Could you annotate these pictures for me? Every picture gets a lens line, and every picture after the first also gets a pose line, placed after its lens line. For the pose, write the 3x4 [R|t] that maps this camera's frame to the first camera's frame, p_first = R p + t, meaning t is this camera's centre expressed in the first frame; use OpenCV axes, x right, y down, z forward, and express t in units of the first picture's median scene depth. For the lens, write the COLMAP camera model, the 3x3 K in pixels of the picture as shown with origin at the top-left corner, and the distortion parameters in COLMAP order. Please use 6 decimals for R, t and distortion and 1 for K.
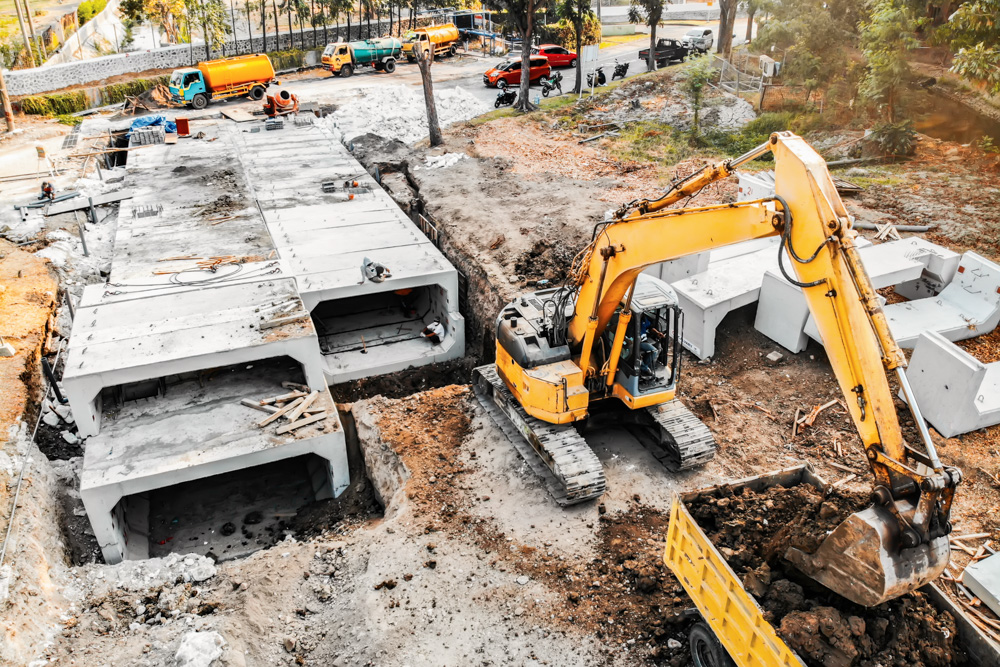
lens RADIAL K [[712.0, 0, 500.0], [0, 712.0, 333.5], [0, 0, 1]] dist [-0.000596, -0.070196]
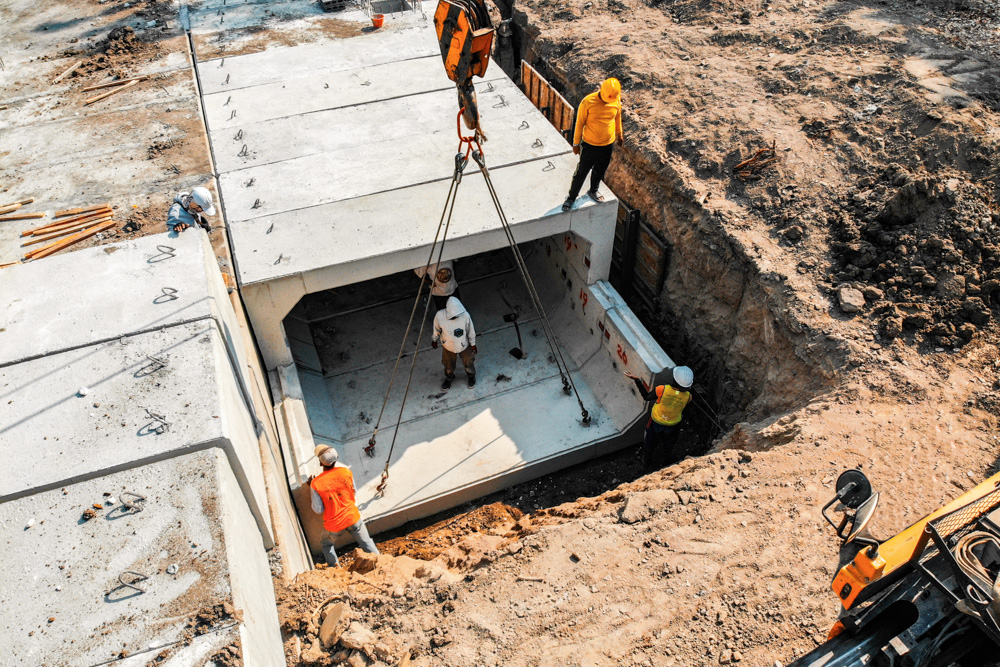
lens RADIAL K [[712.0, 0, 500.0], [0, 712.0, 333.5], [0, 0, 1]] dist [-0.000596, -0.070196]
pose [[0.999440, -0.000444, -0.033447, -0.122505], [0.009736, 0.960484, 0.278167, -0.134975], [0.032001, -0.278336, 0.959950, 0.532271]]
